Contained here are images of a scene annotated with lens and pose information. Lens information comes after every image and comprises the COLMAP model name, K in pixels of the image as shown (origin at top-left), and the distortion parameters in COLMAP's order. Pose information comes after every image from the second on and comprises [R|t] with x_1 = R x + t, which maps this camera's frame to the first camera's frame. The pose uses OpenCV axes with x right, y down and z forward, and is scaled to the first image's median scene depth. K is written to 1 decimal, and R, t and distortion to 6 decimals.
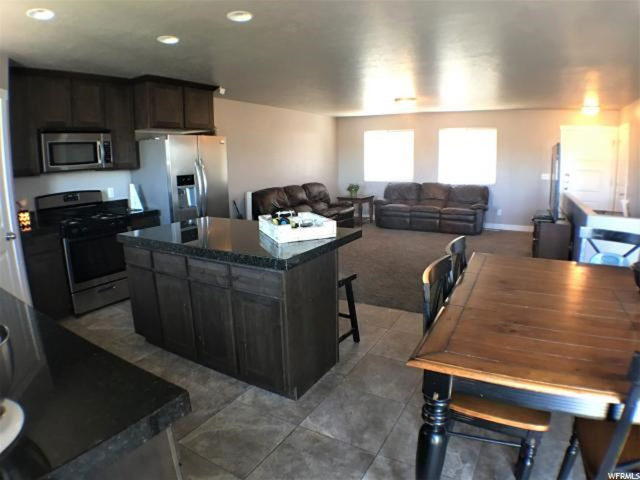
lens RADIAL K [[378.2, 0, 317.8], [0, 378.2, 238.5], [0, 0, 1]] dist [-0.169482, 0.020839]
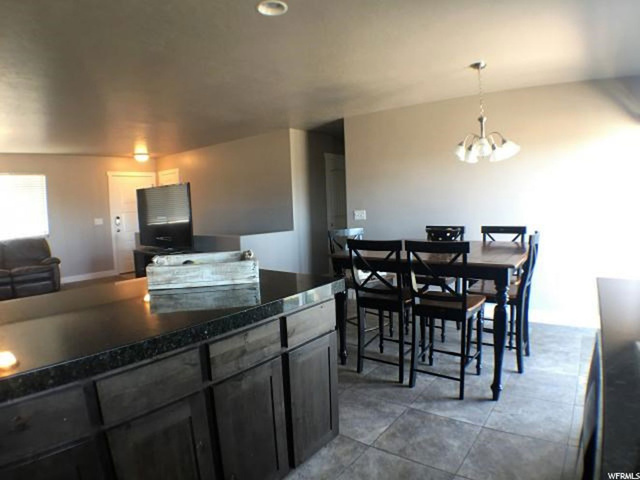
lens RADIAL K [[378.2, 0, 317.8], [0, 378.2, 238.5], [0, 0, 1]] dist [-0.169482, 0.020839]
pose [[0.128416, -0.071879, 0.989112, -0.559702], [0.227779, 0.972844, 0.041125, -0.052598], [-0.965208, 0.220018, 0.141301, 0.507260]]
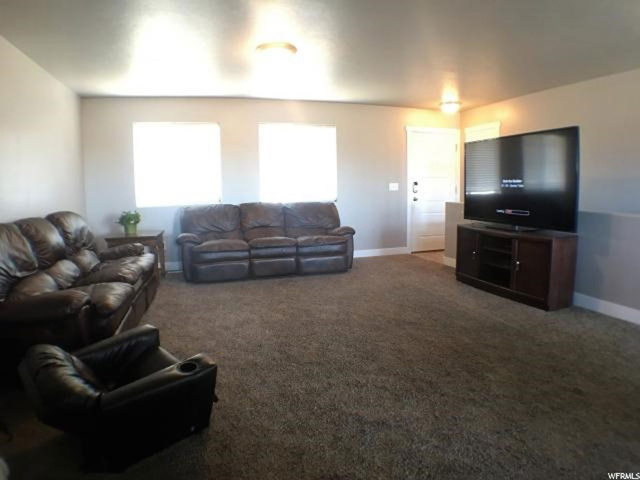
lens RADIAL K [[378.2, 0, 317.8], [0, 378.2, 238.5], [0, 0, 1]] dist [-0.169482, 0.020839]
pose [[0.676697, -0.089252, 0.730832, -0.257055], [0.153383, 0.987936, -0.021371, -0.126462], [-0.720108, 0.126558, 0.682223, 1.067255]]
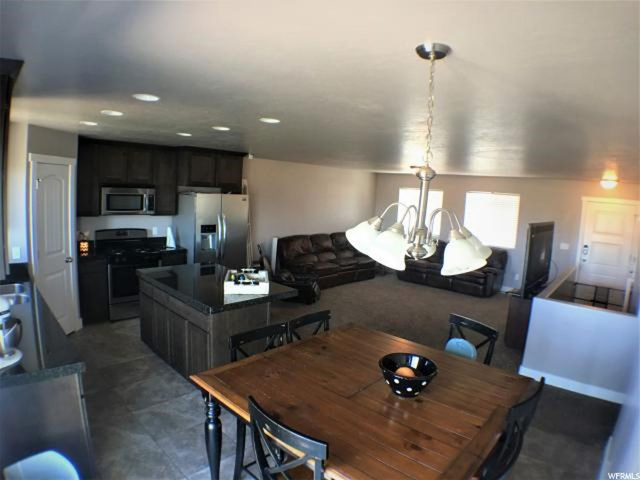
lens RADIAL K [[378.2, 0, 317.8], [0, 378.2, 238.5], [0, 0, 1]] dist [-0.169482, 0.020839]
pose [[0.971906, 0.097305, -0.214312, 0.349576], [-0.115449, 0.990567, -0.073808, -0.087571], [0.205109, 0.096477, 0.973973, -0.216179]]
